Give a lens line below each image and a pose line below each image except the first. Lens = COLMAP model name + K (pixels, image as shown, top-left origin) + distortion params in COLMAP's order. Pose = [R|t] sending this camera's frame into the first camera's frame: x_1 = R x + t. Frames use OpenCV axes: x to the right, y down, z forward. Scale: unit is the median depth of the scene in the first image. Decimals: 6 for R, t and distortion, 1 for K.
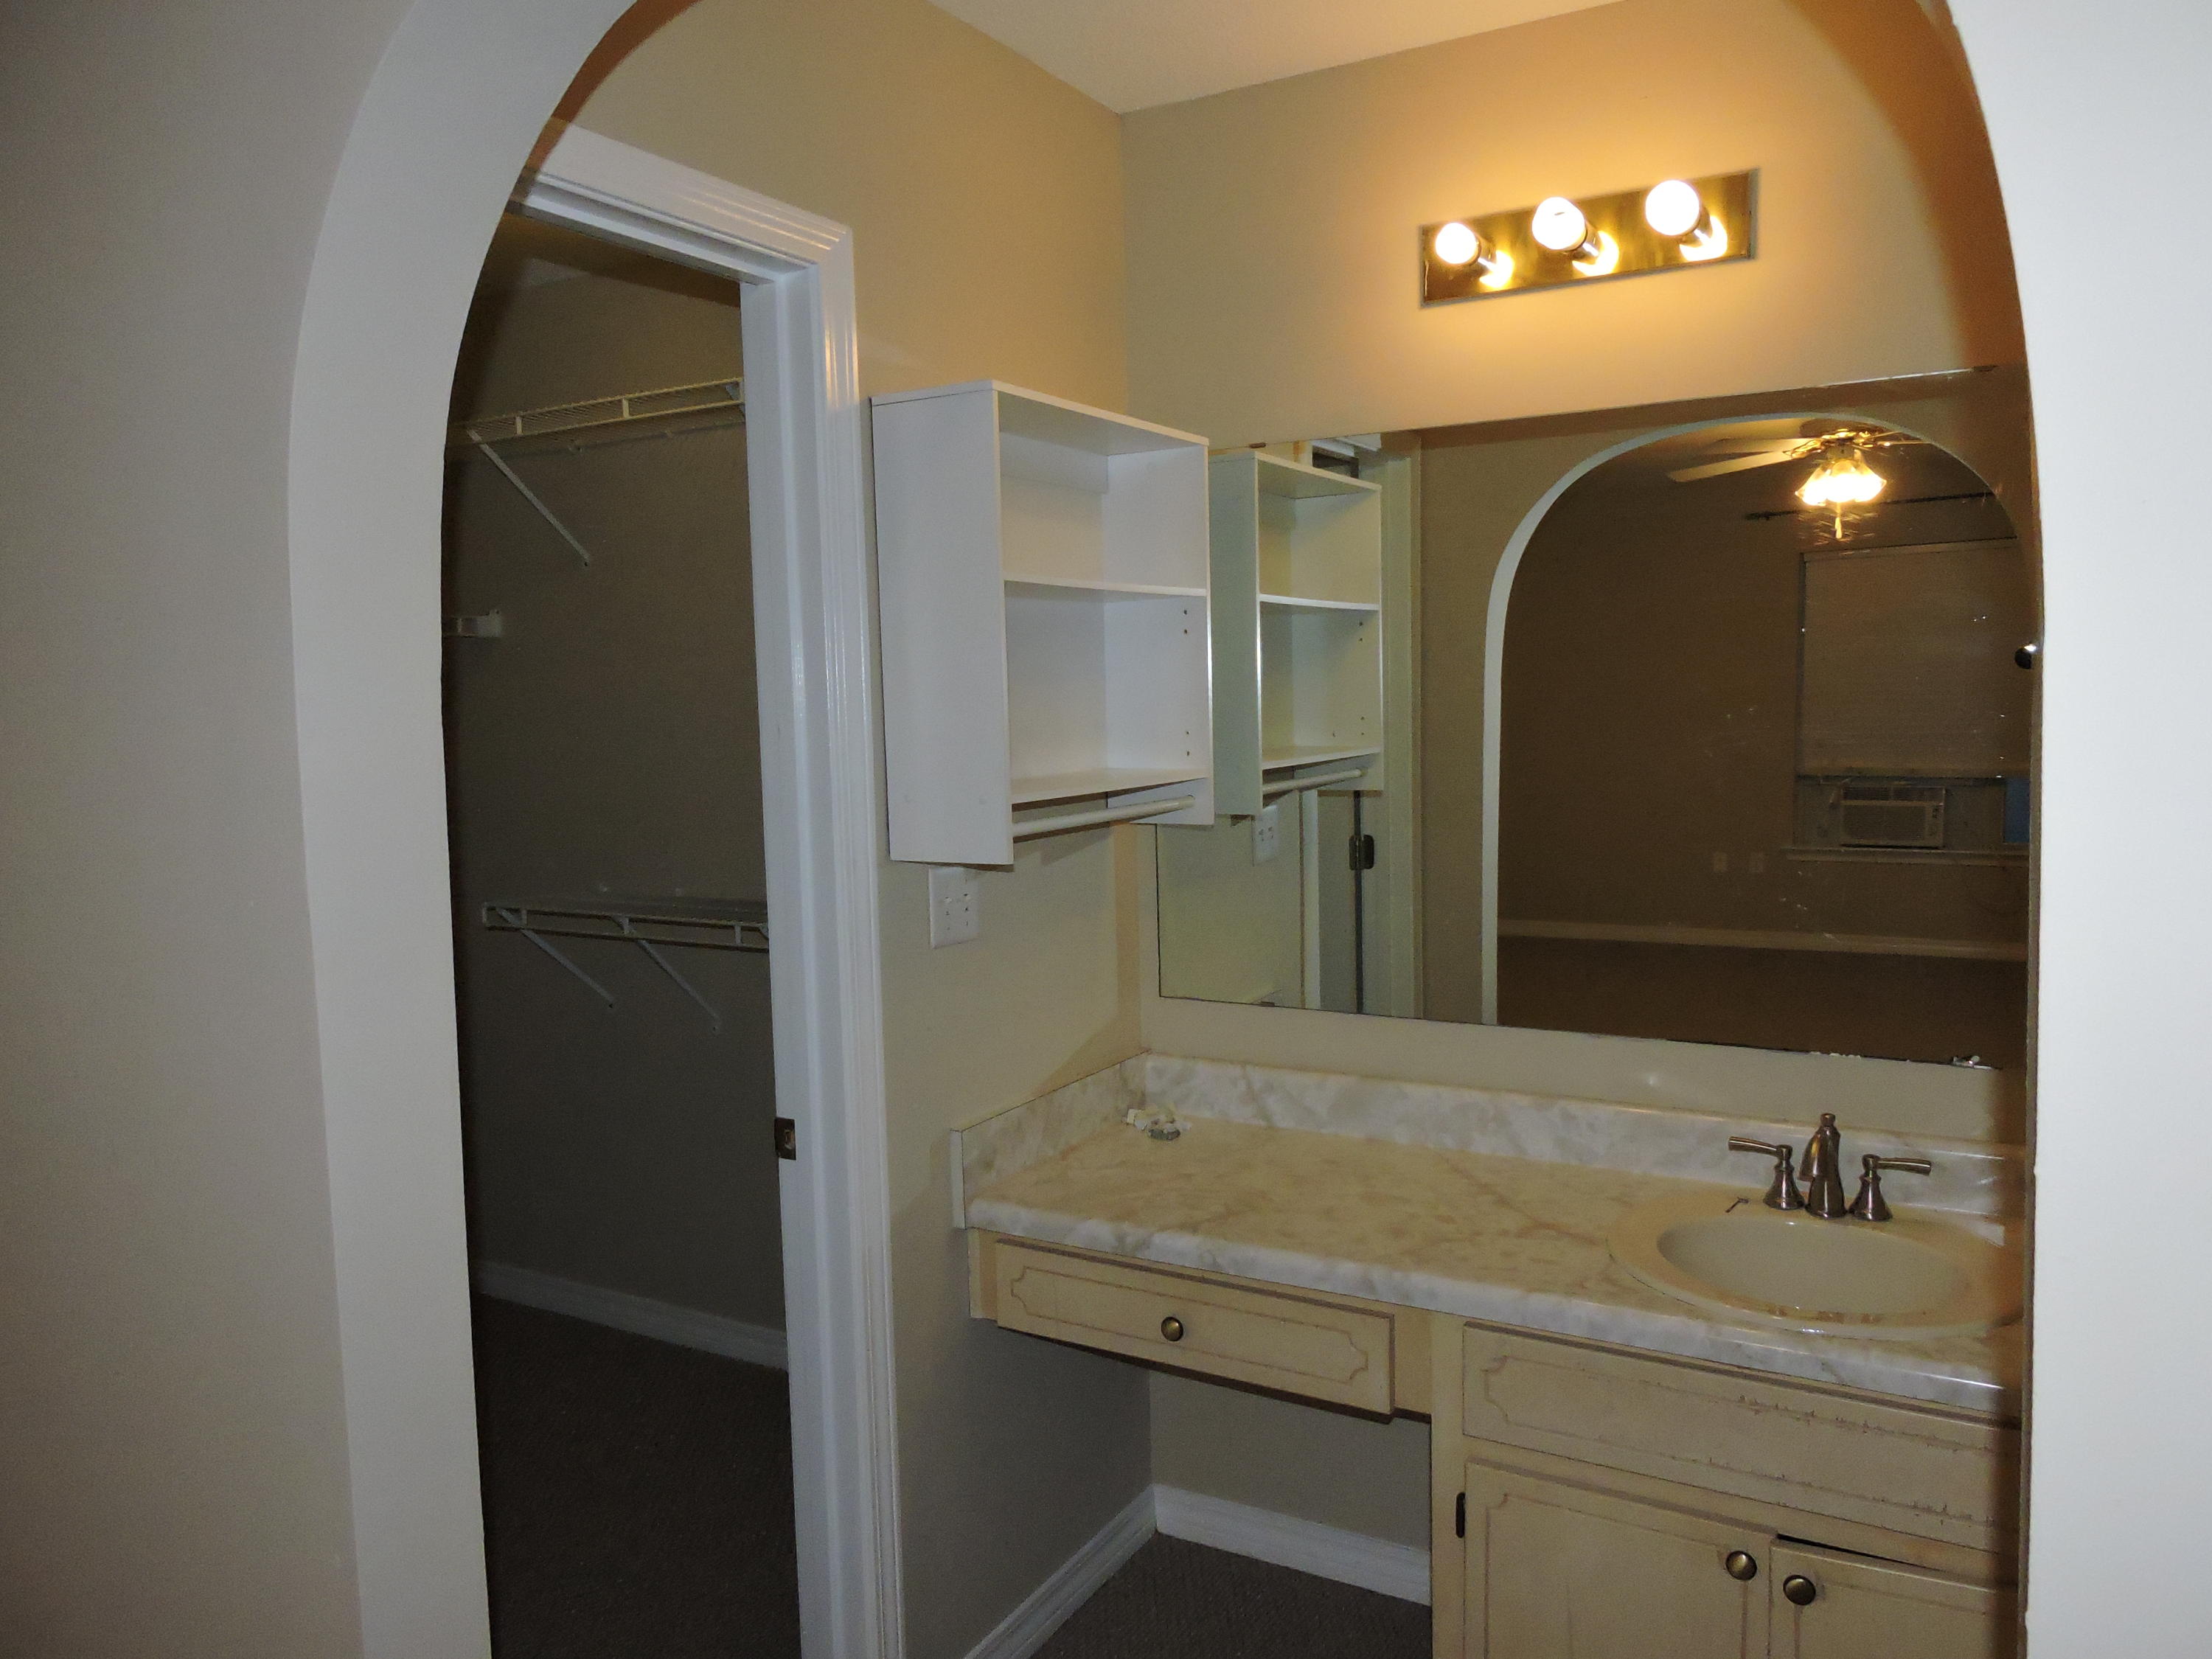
lens RADIAL K [[1585.6, 0, 1106.2], [0, 1585.6, 827.7], [0, 0, 1]] dist [0.006570, -0.015841]
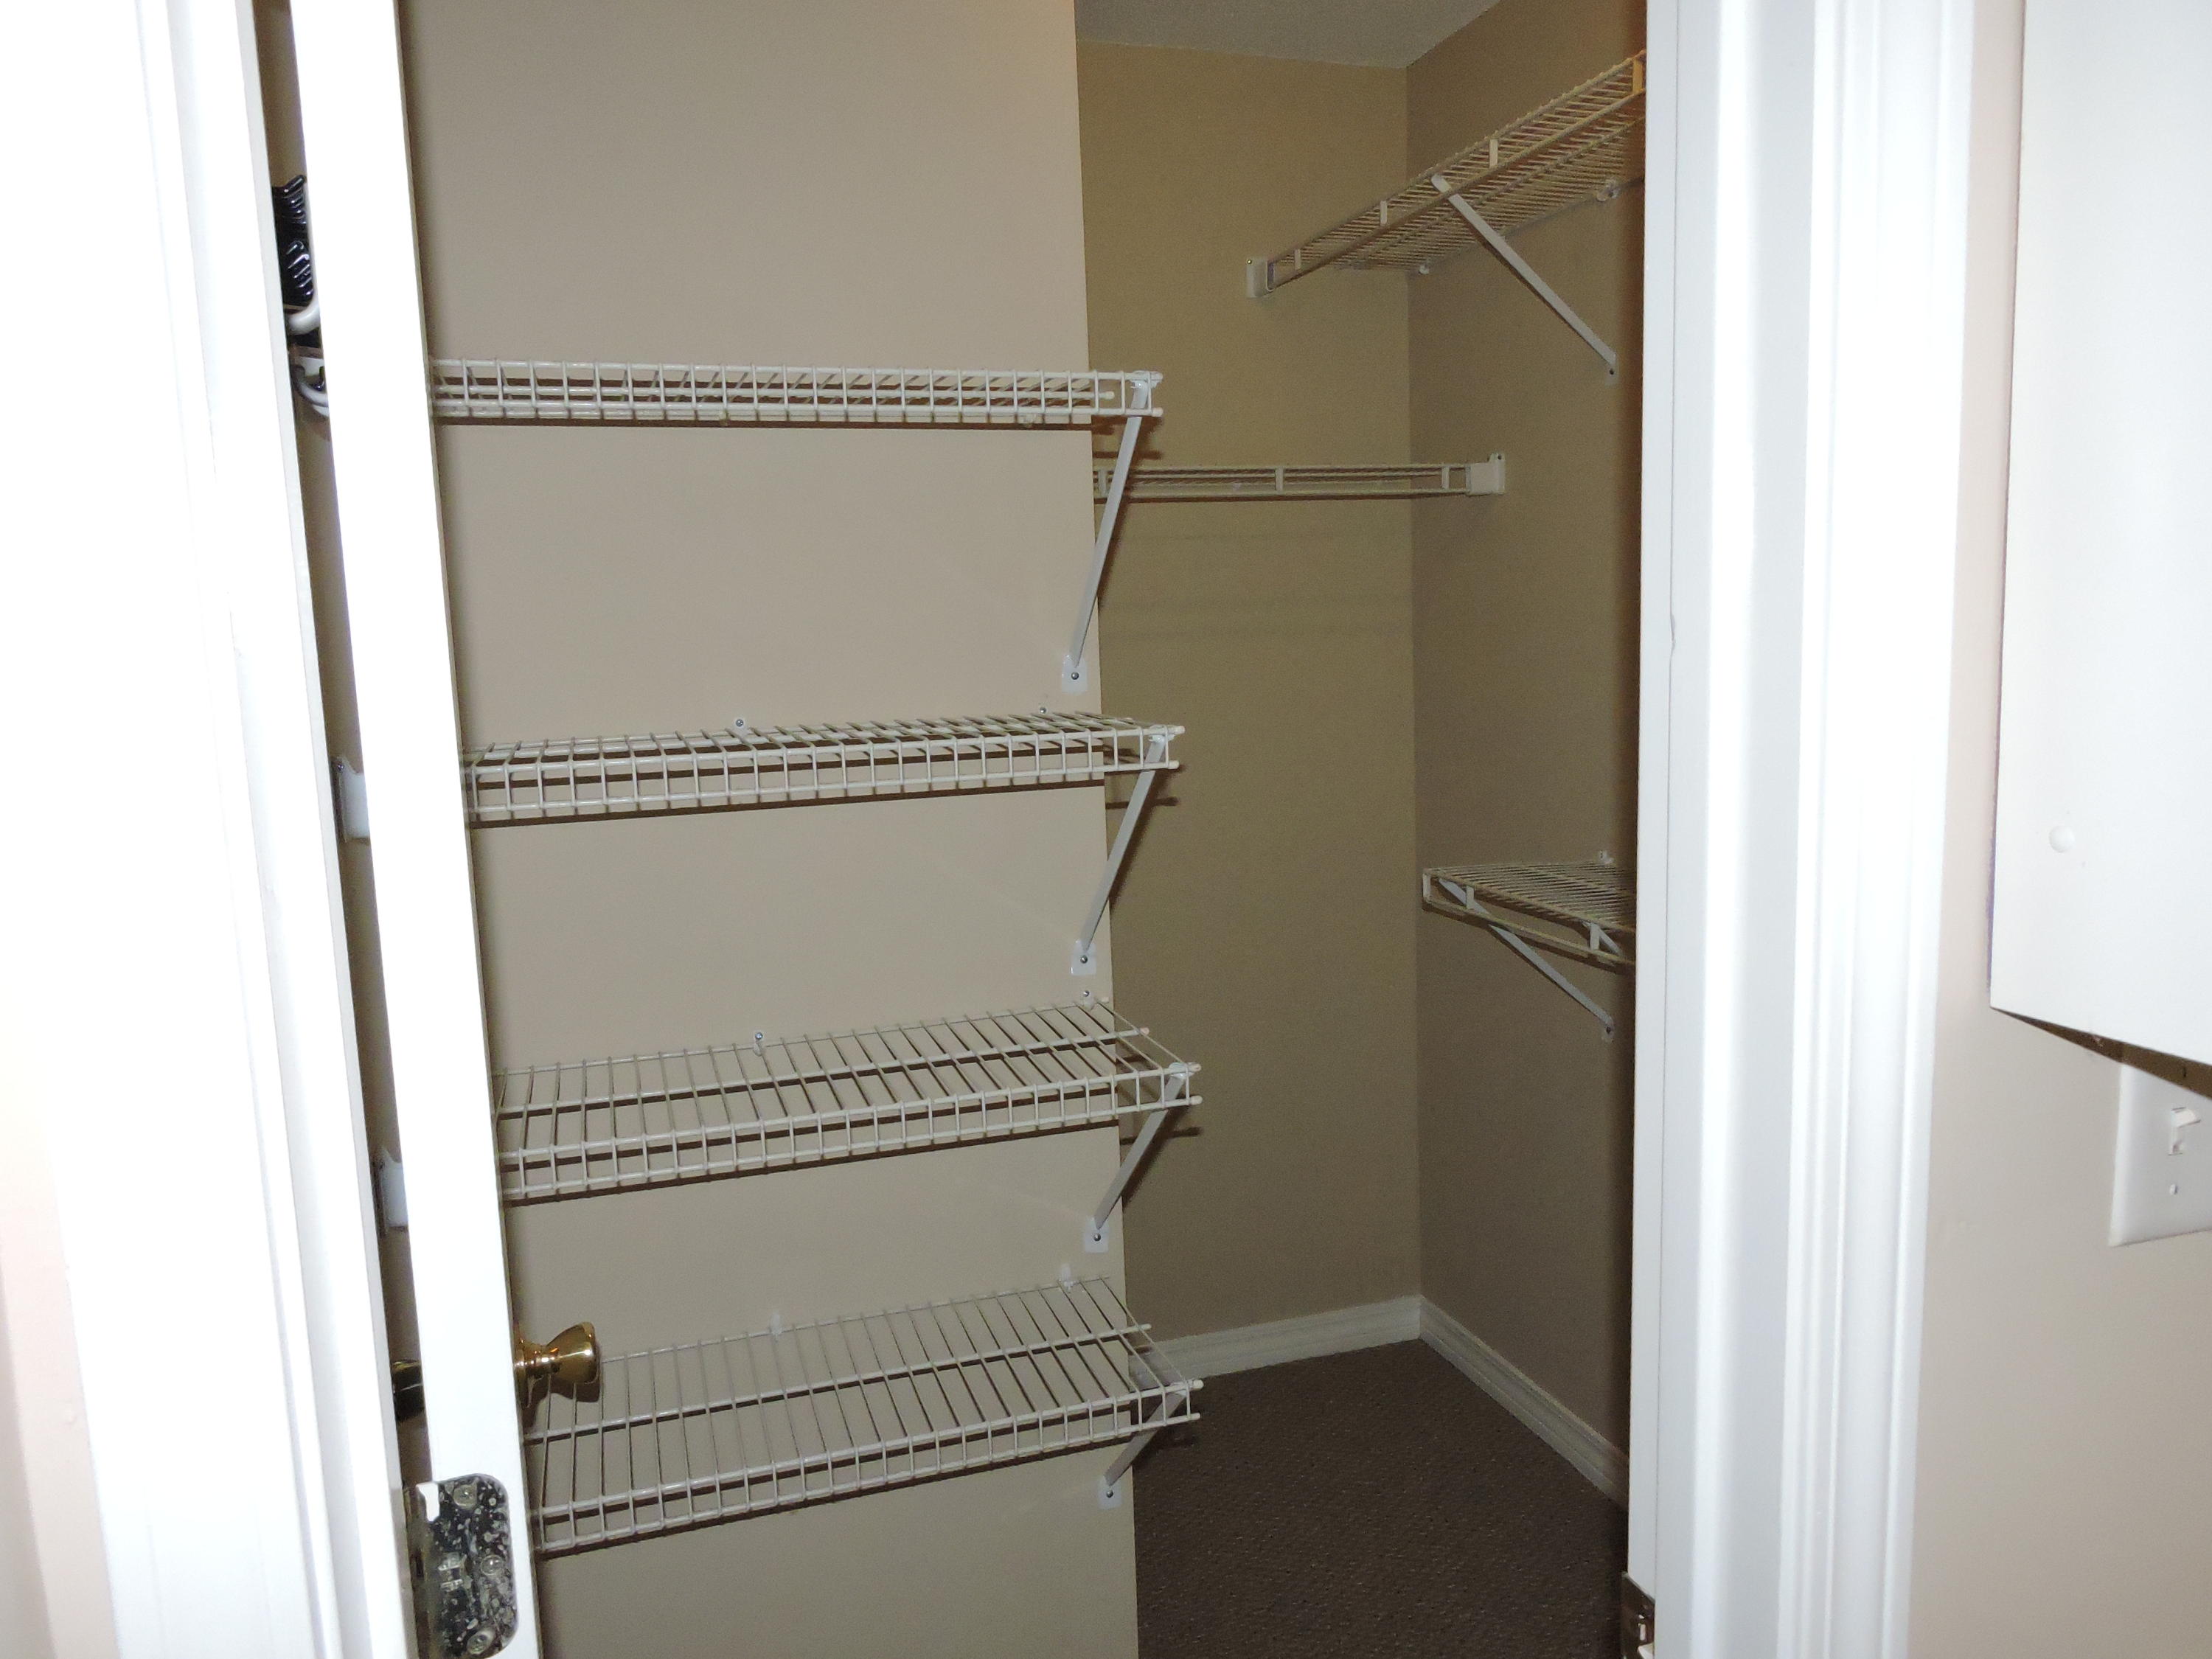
lens RADIAL K [[1585.6, 0, 1110.0], [0, 1585.6, 827.8], [0, 0, 1]] dist [0.006570, -0.015841]
pose [[0.744344, 0.083070, -0.662609, -0.033062], [-0.038717, 0.995932, 0.081365, -0.023496], [0.666673, -0.034909, 0.744532, 0.392906]]
